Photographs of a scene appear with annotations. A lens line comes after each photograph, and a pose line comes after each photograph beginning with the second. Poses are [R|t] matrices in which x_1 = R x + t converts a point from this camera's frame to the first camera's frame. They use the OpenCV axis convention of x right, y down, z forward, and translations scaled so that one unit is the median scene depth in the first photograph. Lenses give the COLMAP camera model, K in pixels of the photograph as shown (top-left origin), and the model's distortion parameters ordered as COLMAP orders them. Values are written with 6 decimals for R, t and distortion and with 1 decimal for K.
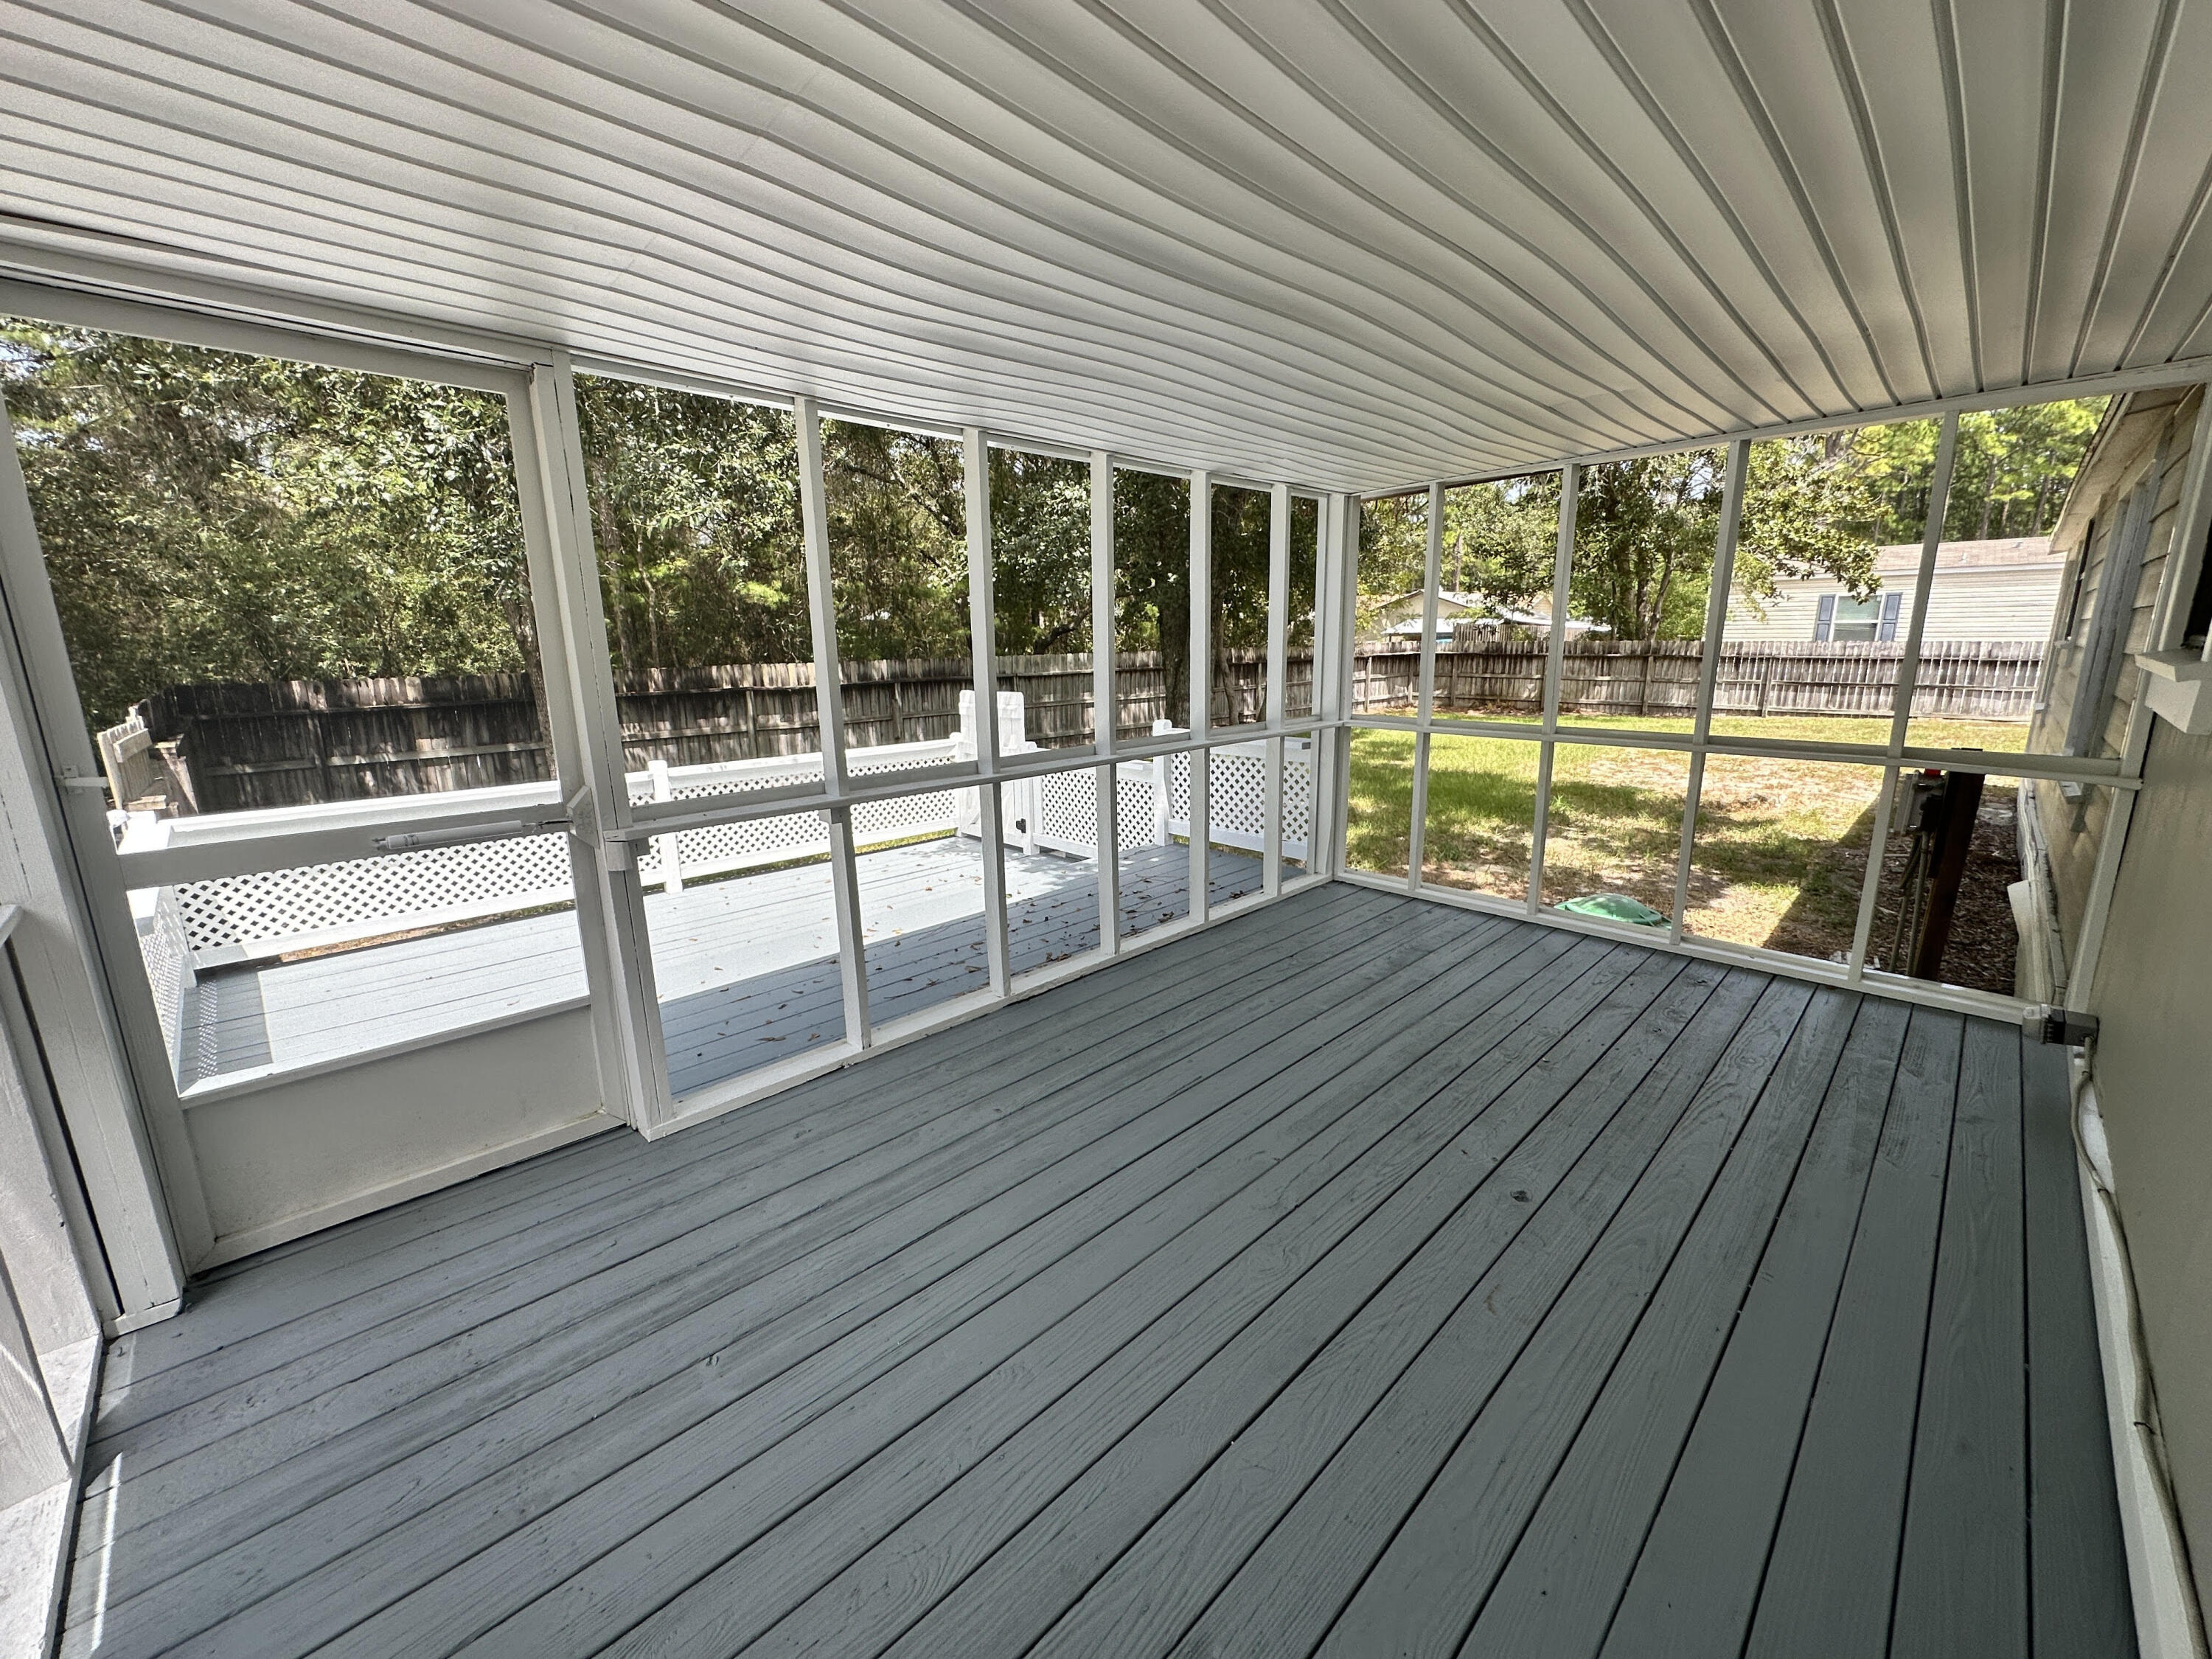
lens RADIAL K [[881.0, 0, 1103.3], [0, 881.0, 814.1], [0, 0, 1]] dist [-0.002253, -0.003956]
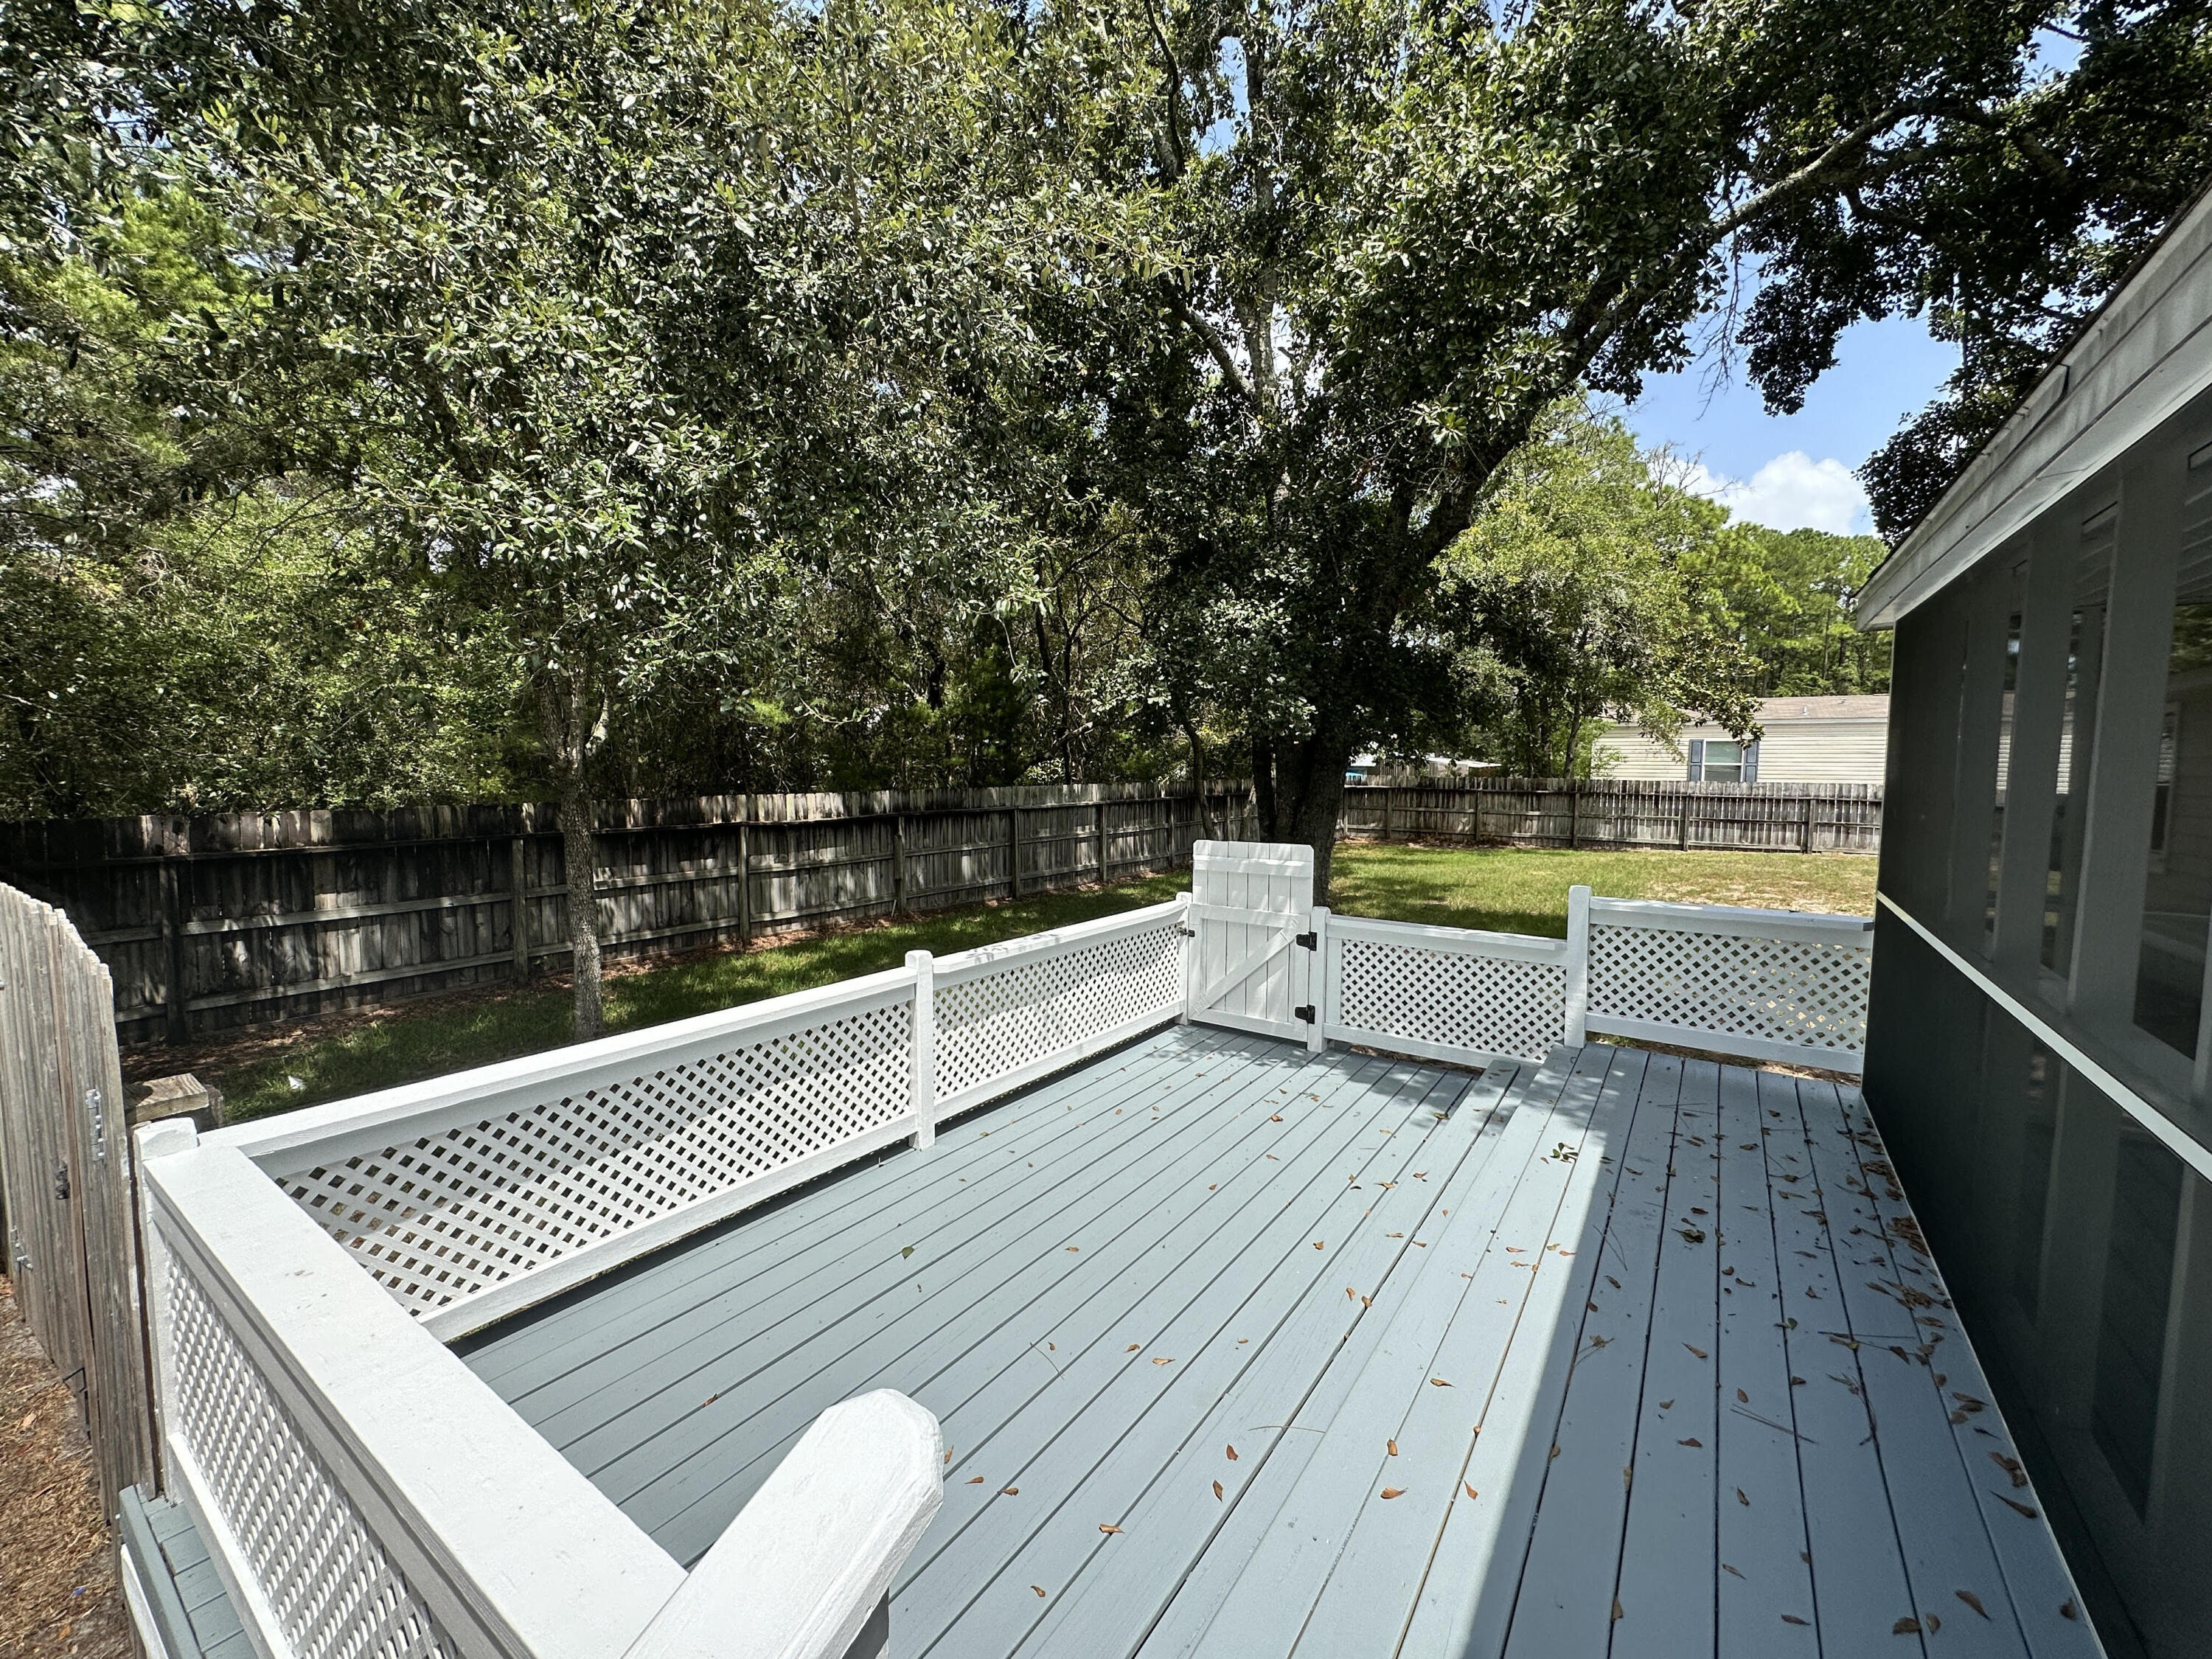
lens RADIAL K [[882.5, 0, 1120.0], [0, 882.5, 833.1], [0, 0, 1]] dist [0.002399, -0.007796]
pose [[0.982072, 0.004297, 0.188455, -0.262074], [0.018188, 0.992916, -0.117421, -0.037563], [-0.187625, 0.118744, 0.975037, 0.157984]]
